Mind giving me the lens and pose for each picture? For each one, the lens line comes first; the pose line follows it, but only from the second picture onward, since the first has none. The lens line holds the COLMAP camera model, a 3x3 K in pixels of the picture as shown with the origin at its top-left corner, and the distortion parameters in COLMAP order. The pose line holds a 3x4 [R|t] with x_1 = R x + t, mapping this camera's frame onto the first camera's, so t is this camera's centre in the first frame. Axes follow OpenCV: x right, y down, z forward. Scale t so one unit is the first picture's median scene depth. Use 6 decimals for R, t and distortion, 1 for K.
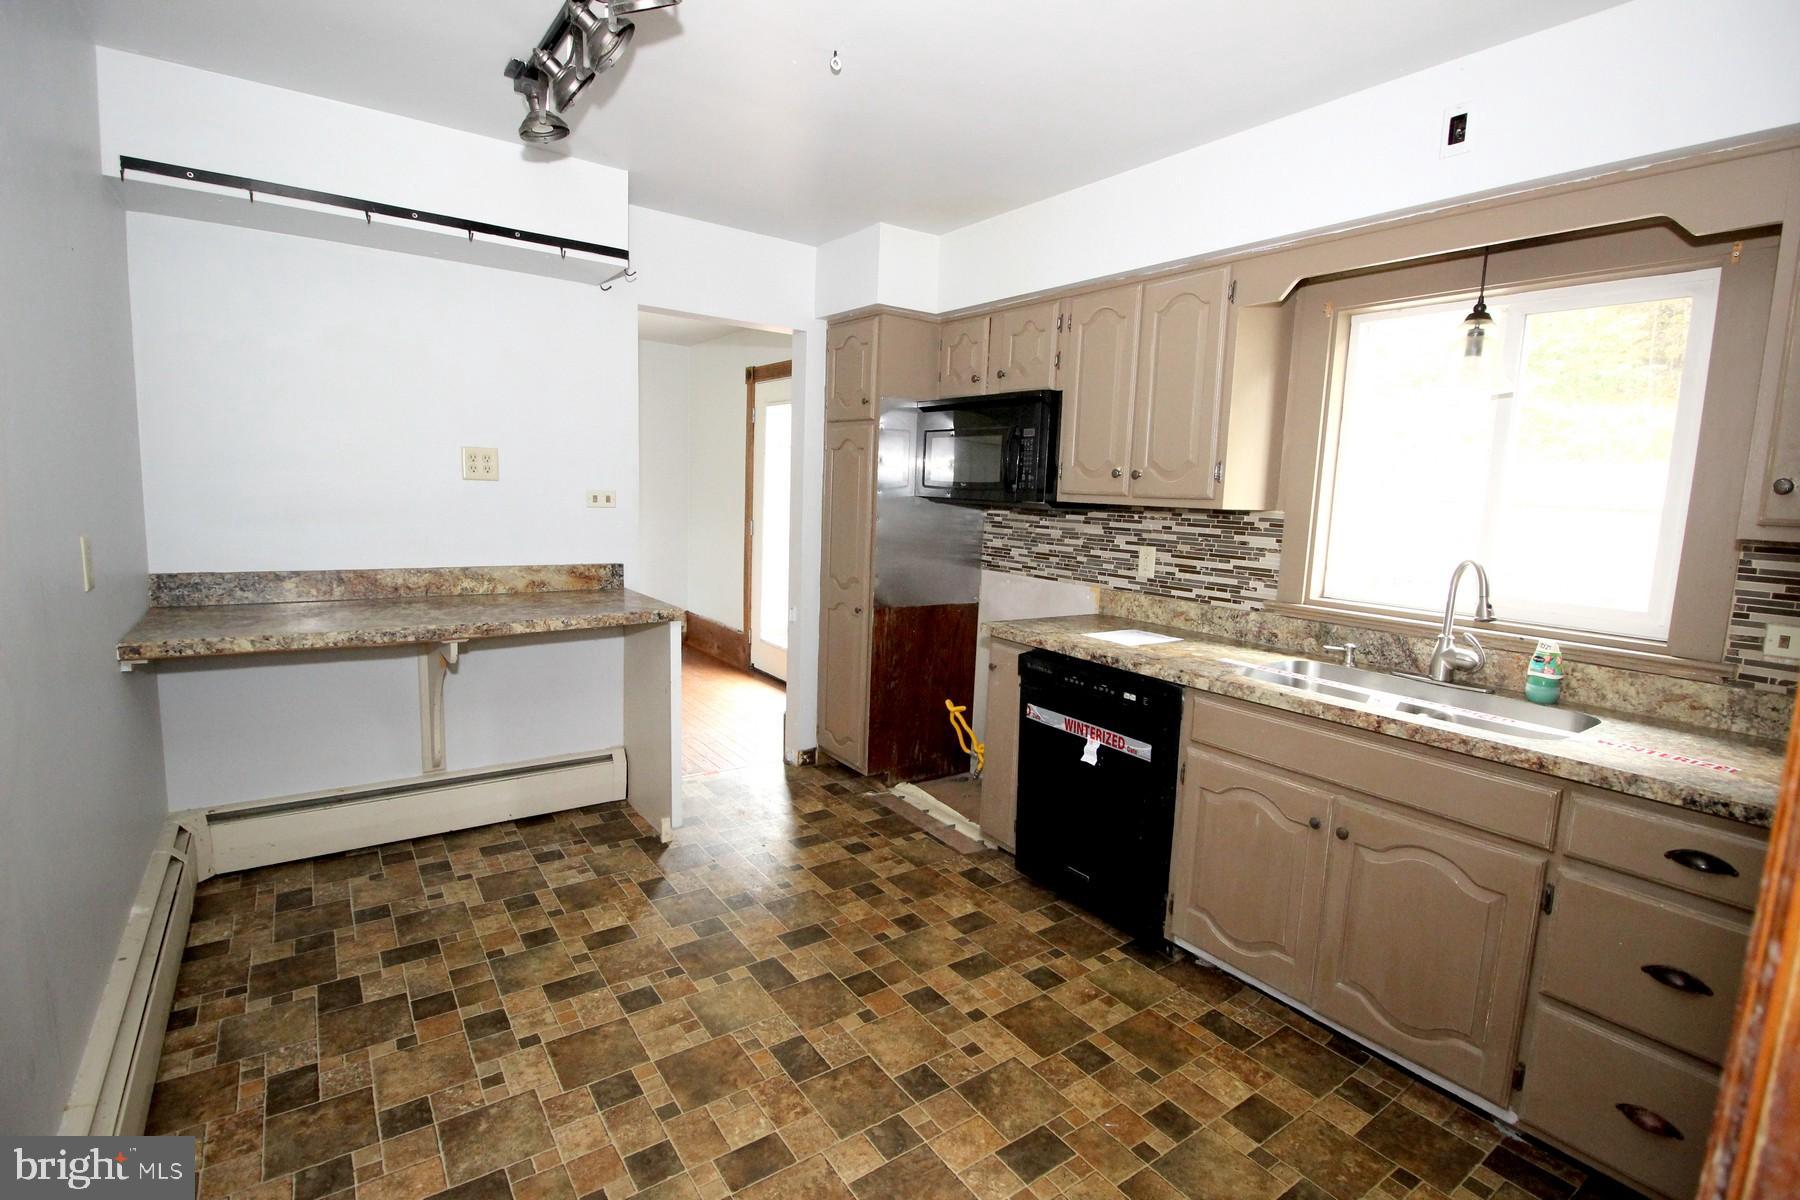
lens RADIAL K [[837.9, 0, 907.2], [0, 837.9, 598.7], [0, 0, 1]] dist [-0.002273, -0.011985]
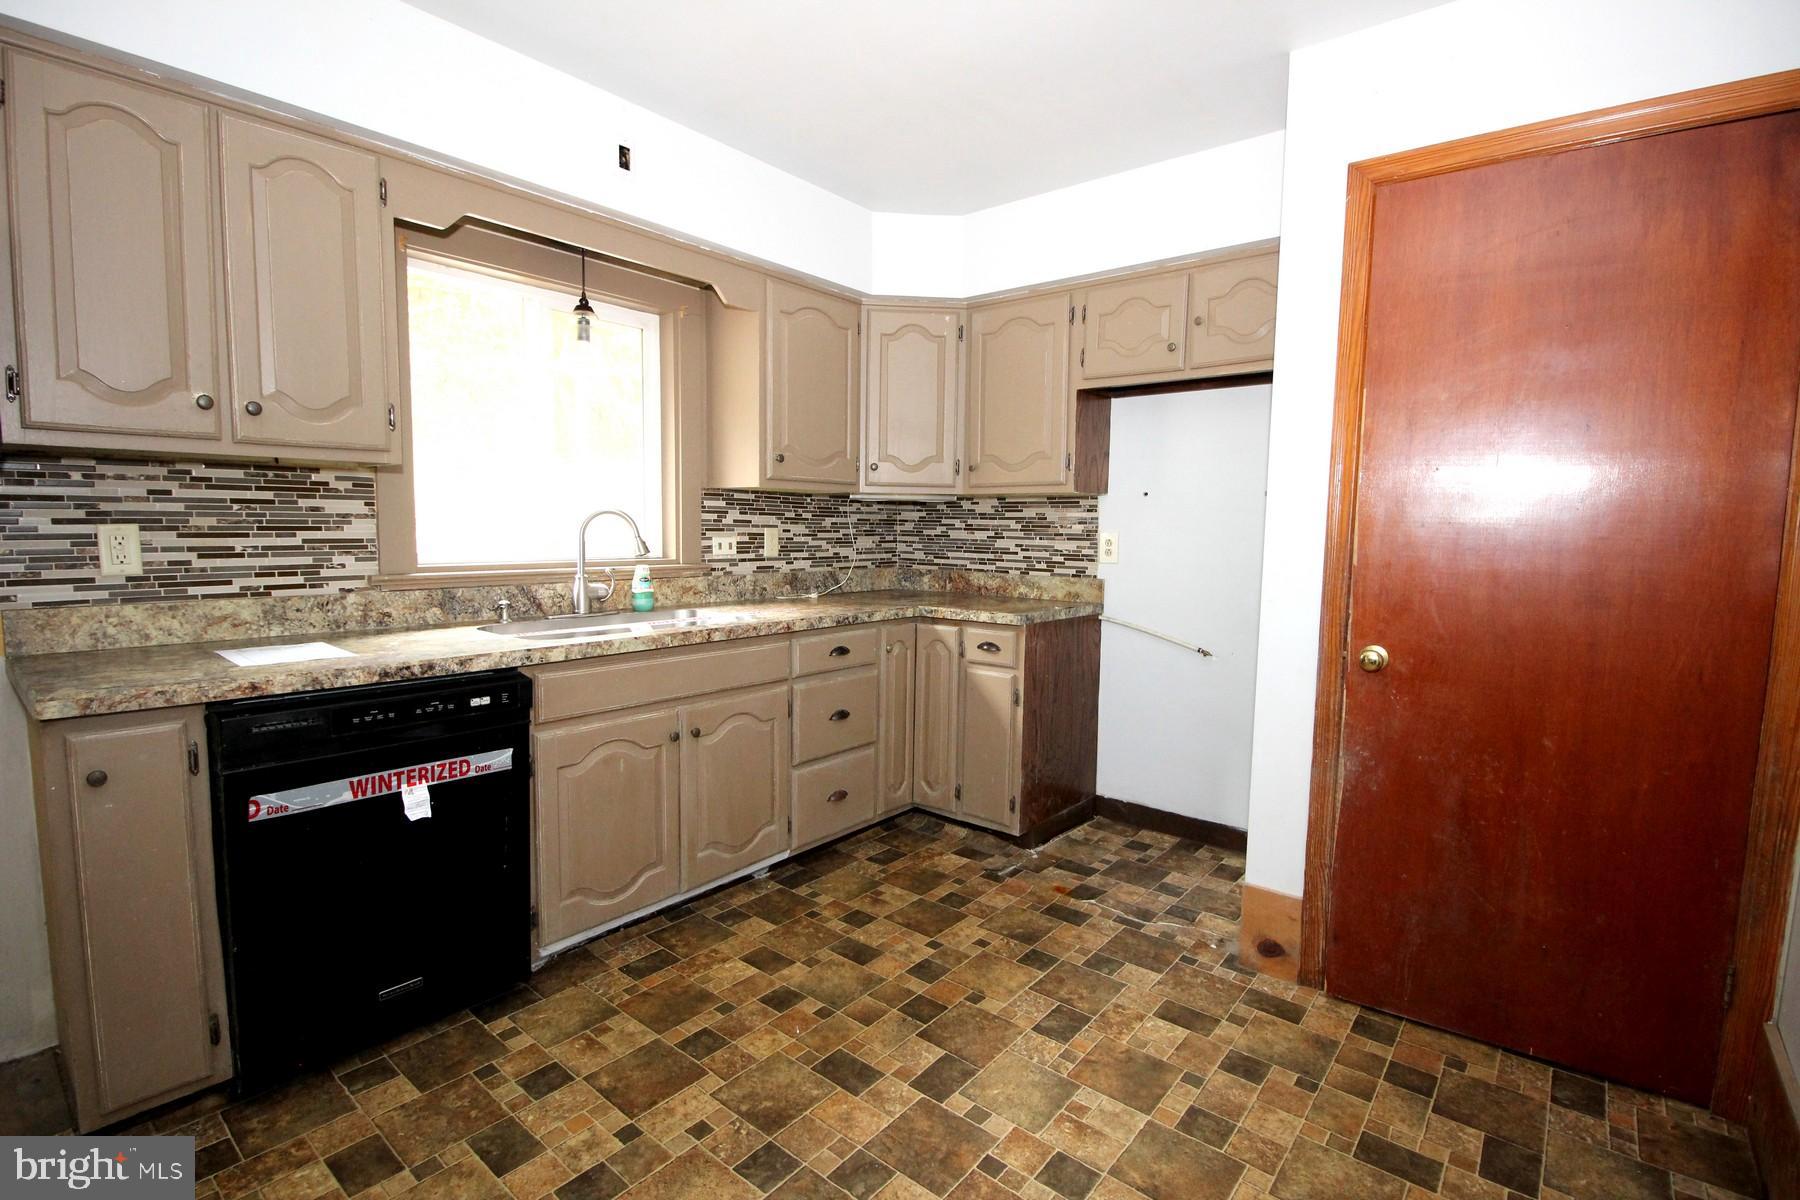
lens RADIAL K [[837.9, 0, 907.2], [0, 837.9, 598.7], [0, 0, 1]] dist [-0.002273, -0.011985]
pose [[-0.261300, -0.130765, 0.956359, -0.532878], [0.099329, 0.981879, 0.161393, -0.059770], [-0.960133, 0.137166, -0.243577, 0.730787]]
